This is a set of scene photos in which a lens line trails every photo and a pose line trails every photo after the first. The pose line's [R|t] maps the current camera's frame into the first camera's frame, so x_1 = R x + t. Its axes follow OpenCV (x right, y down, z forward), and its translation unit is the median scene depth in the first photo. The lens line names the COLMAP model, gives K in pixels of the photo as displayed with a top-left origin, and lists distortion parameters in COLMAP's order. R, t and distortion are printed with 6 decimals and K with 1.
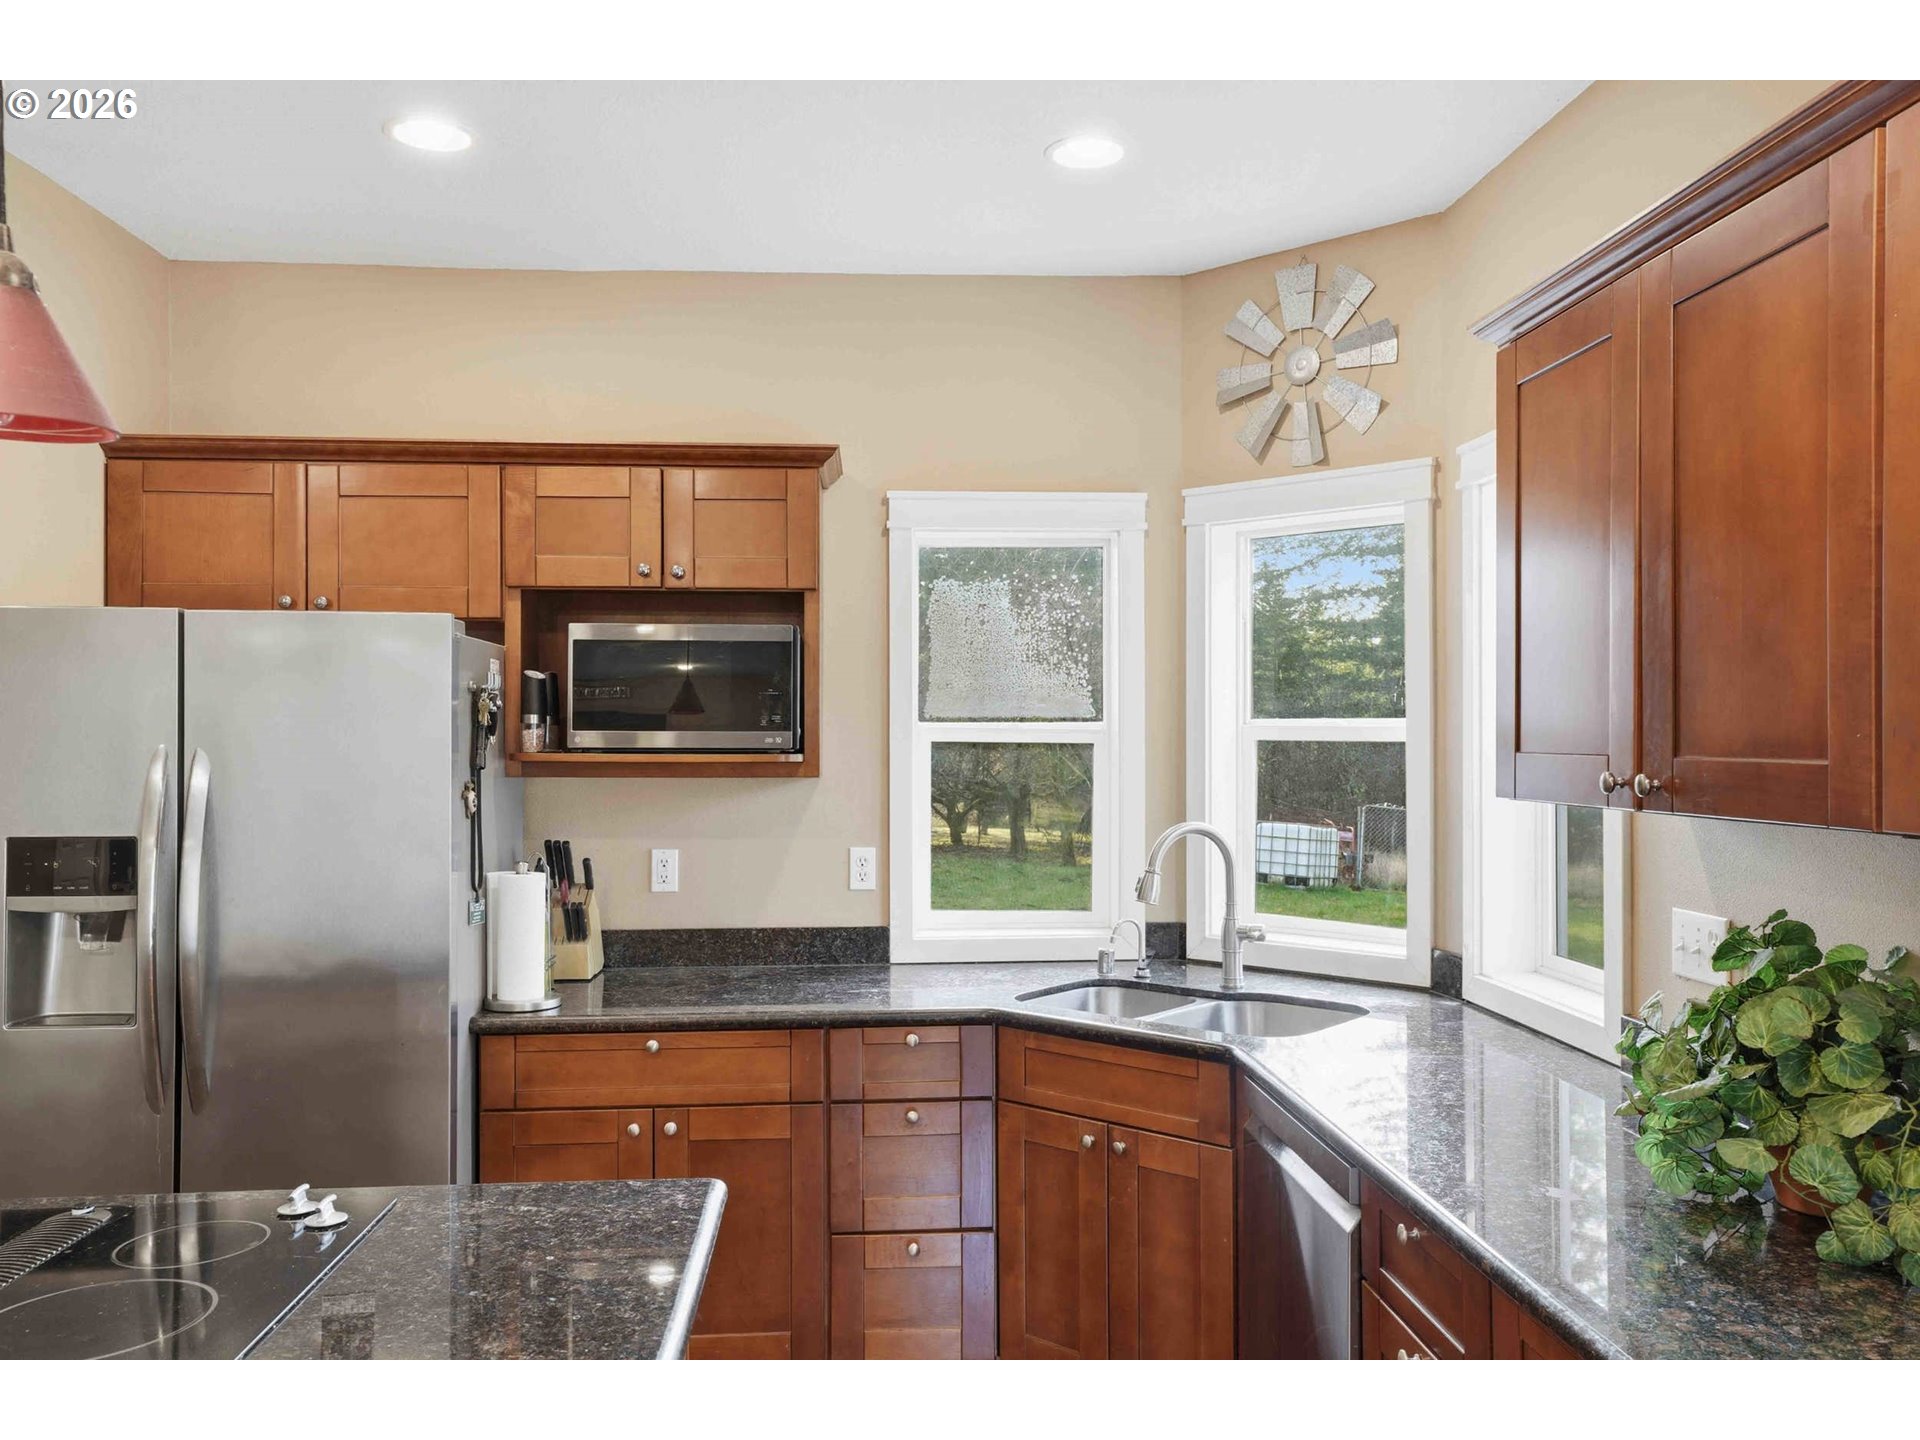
lens RADIAL K [[1479.9, 0, 960.0], [0, 1479.9, 720.0], [0, 0, 1]] dist [0.021197, 0.010804]
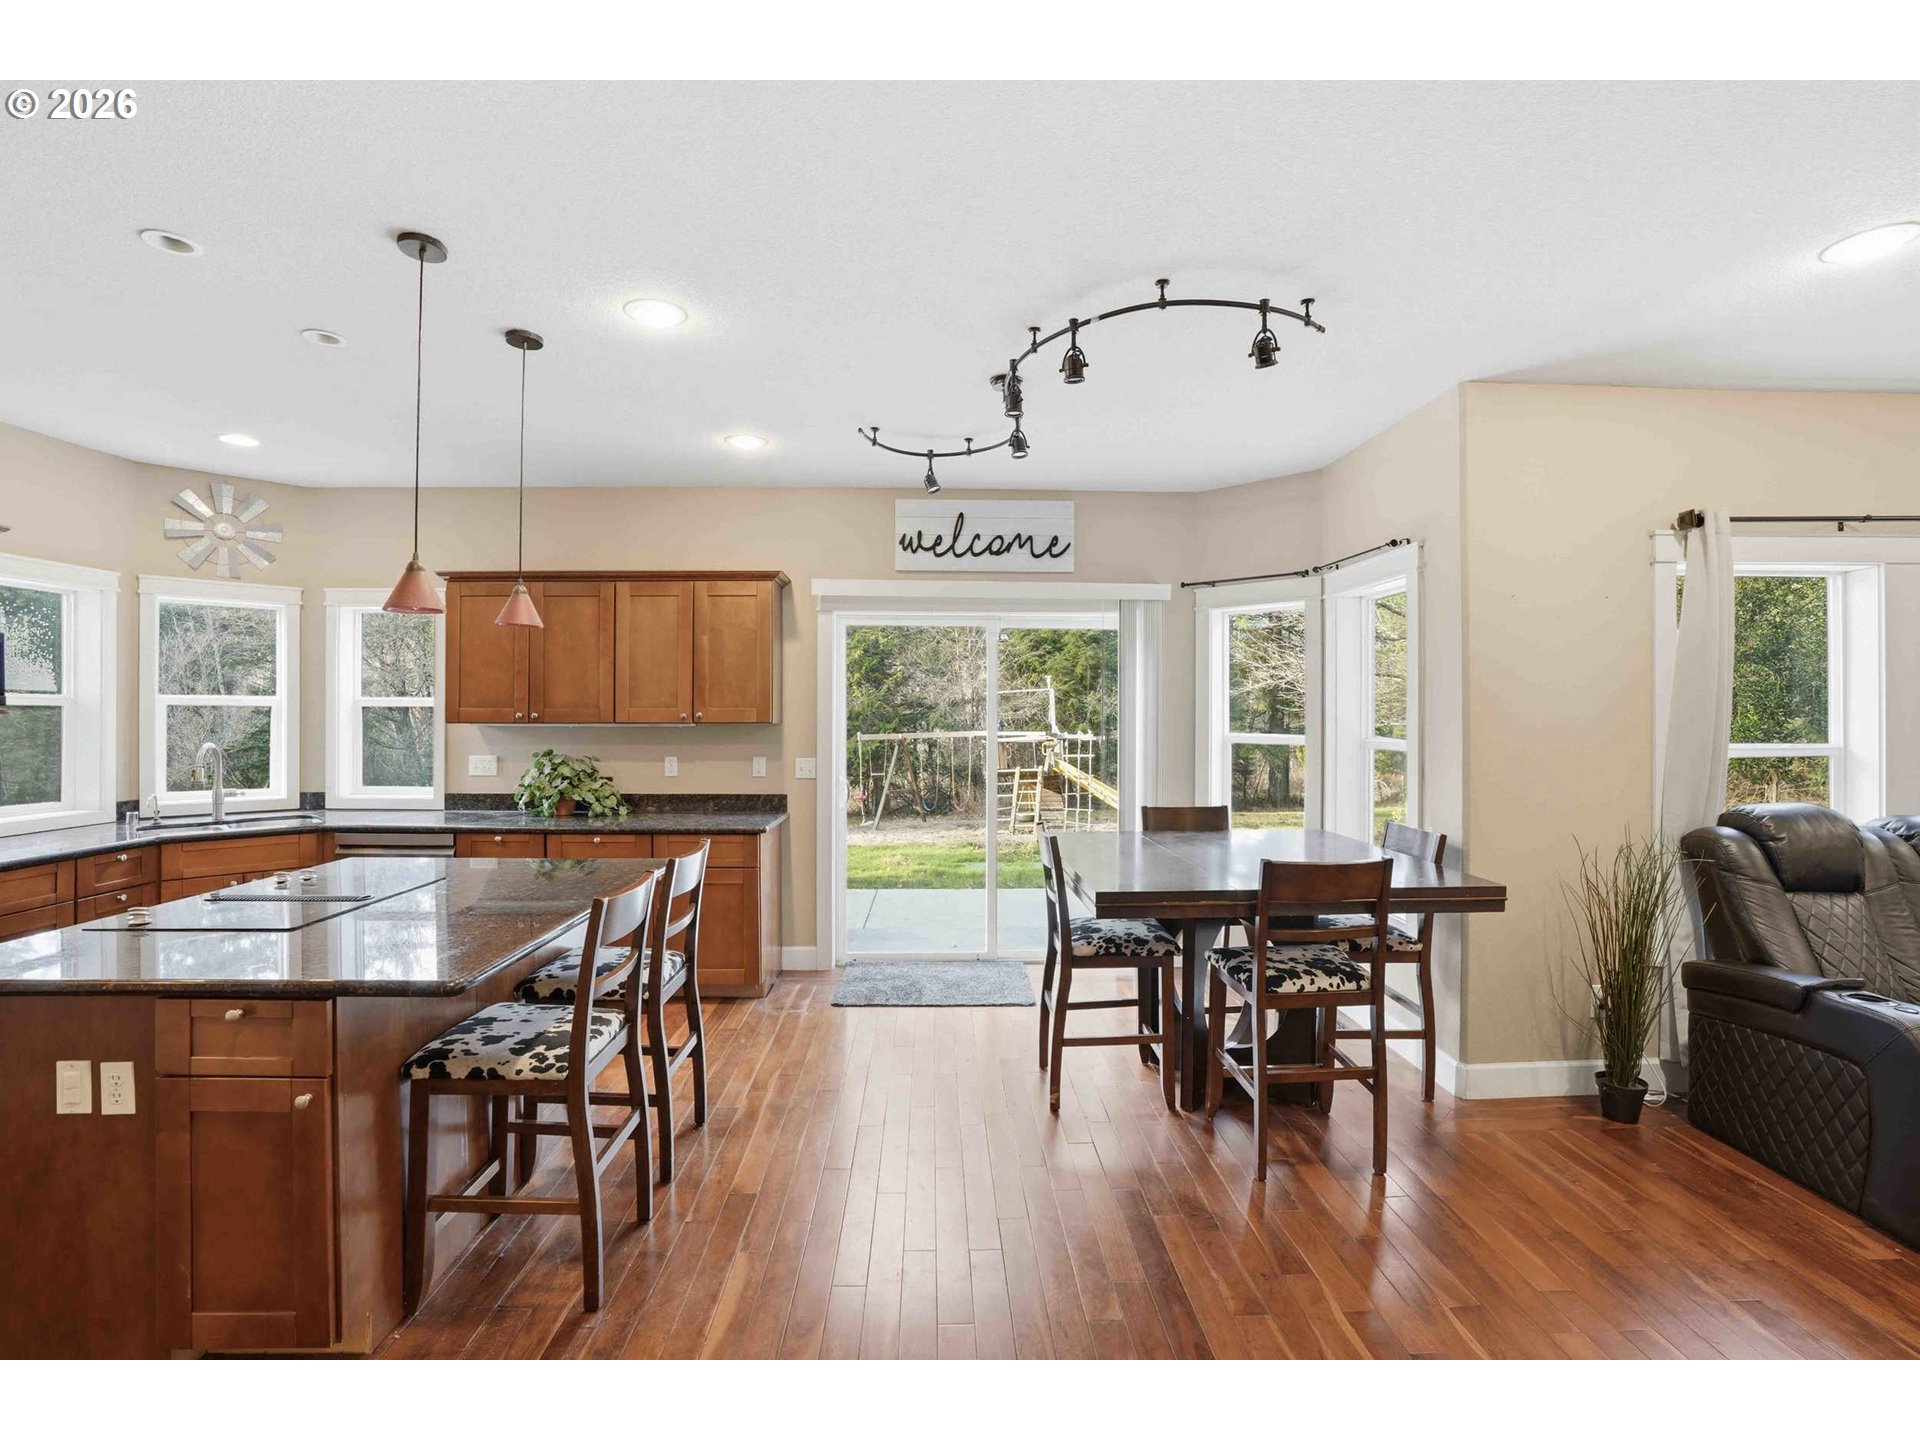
lens RADIAL K [[897.1, 0, 960.4], [0, 897.1, 716.0], [0, 0, 1]] dist [-0.076595, 0.033281]
pose [[0.040259, -0.000893, 0.999189, -1.066664], [-0.012932, 0.999915, 0.001414, 0.014912], [-0.999106, -0.012979, 0.040244, -0.129056]]
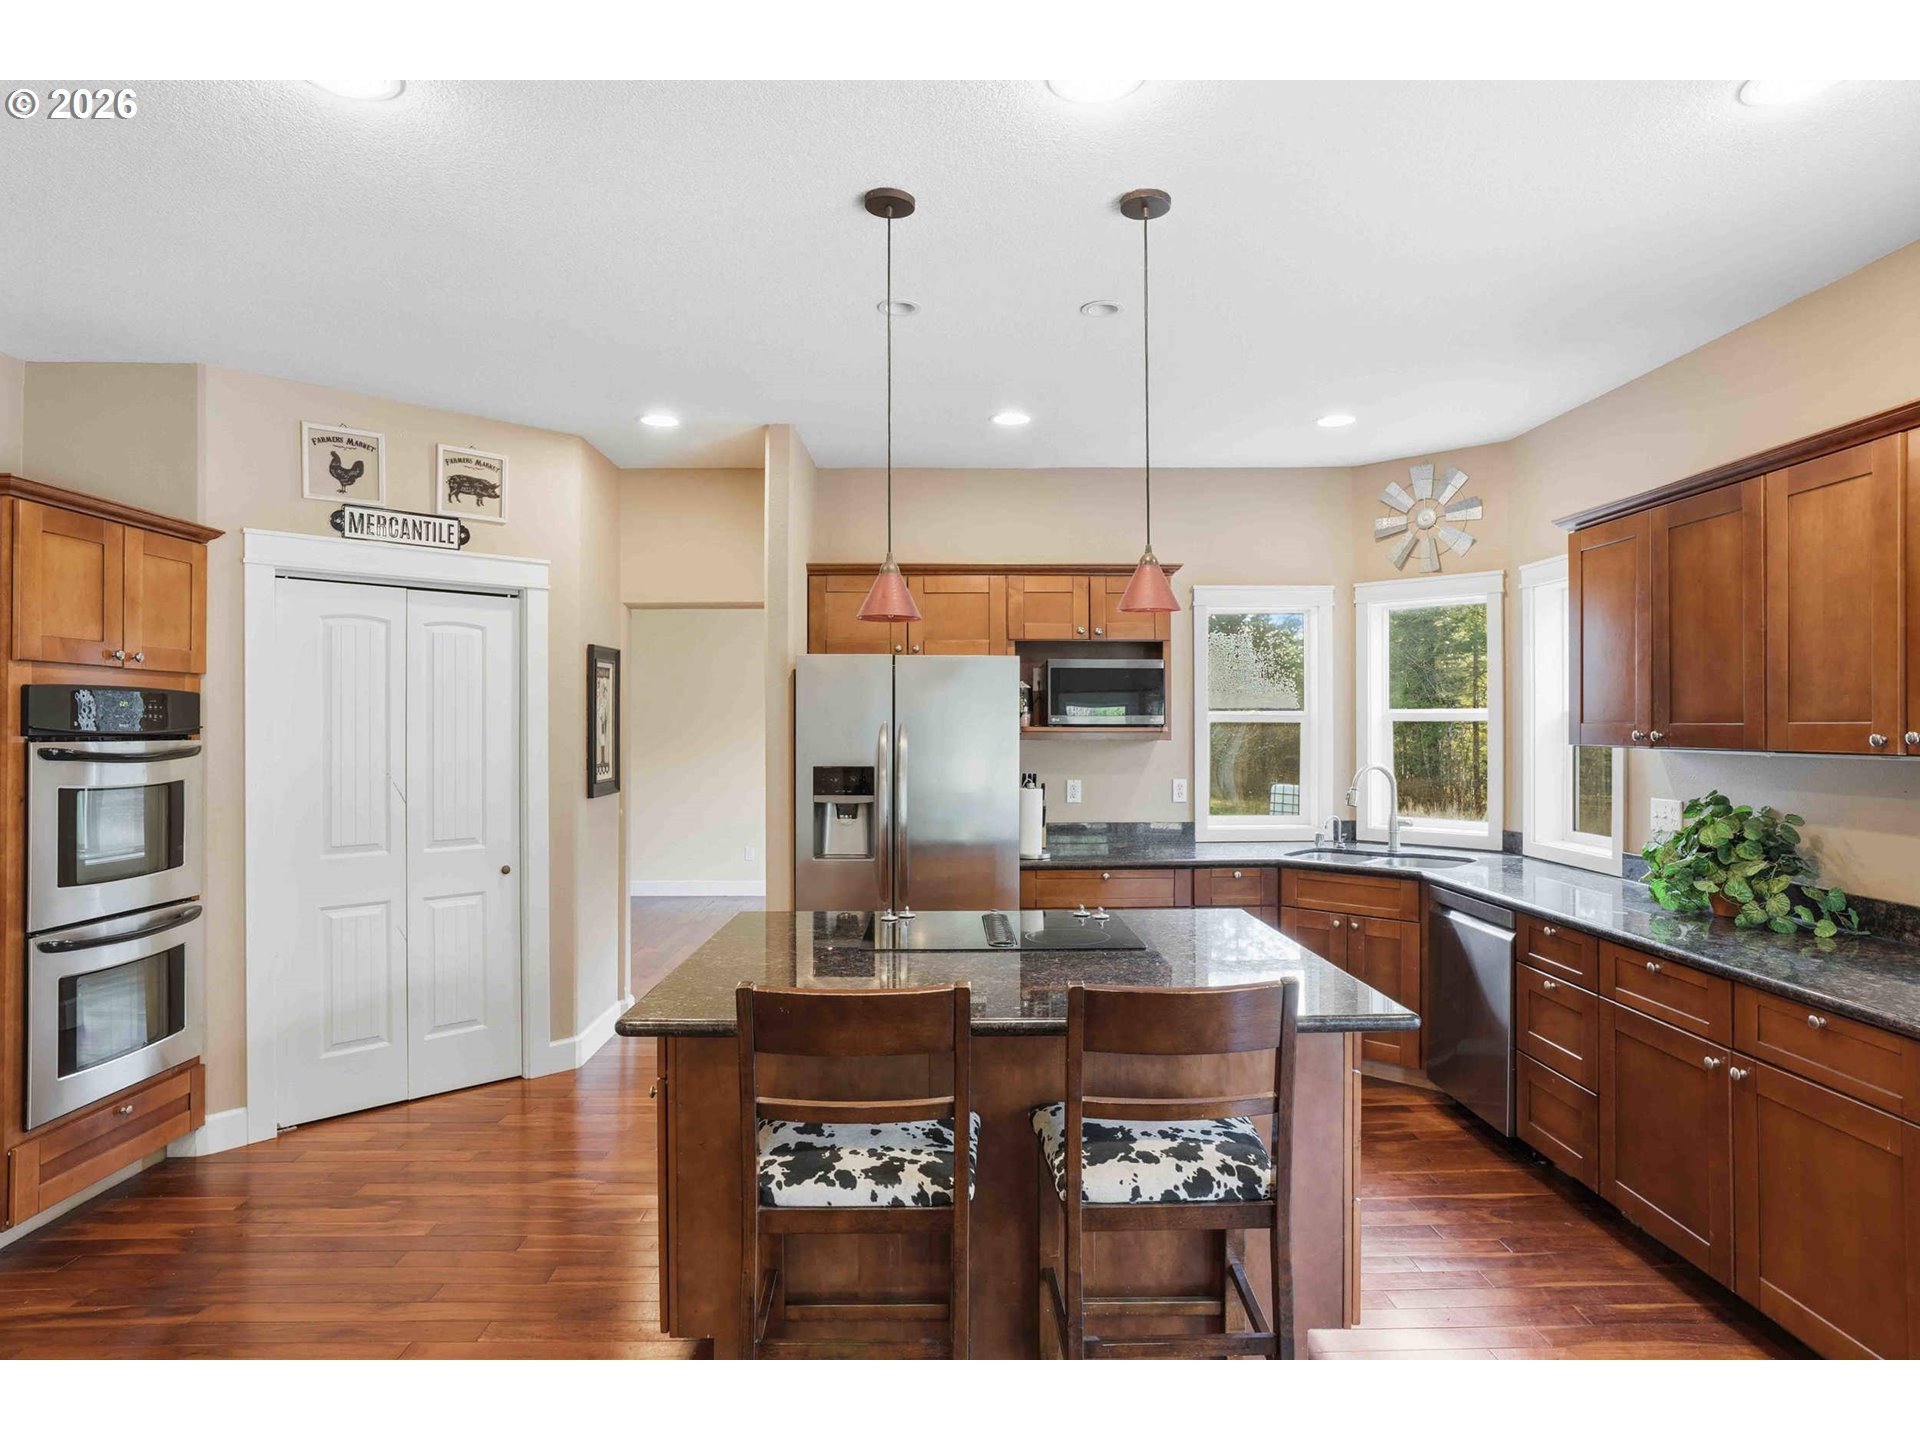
lens RADIAL K [[1087.4, 0, 960.0], [0, 1087.4, 720.0], [0, 0, 1]] dist [-0.042055, 0.026814]
pose [[0.998629, -0.000745, -0.052340, -0.308757], [0.001107, 0.999976, 0.006886, 0.003447], [0.052333, -0.006935, 0.998606, -0.417948]]
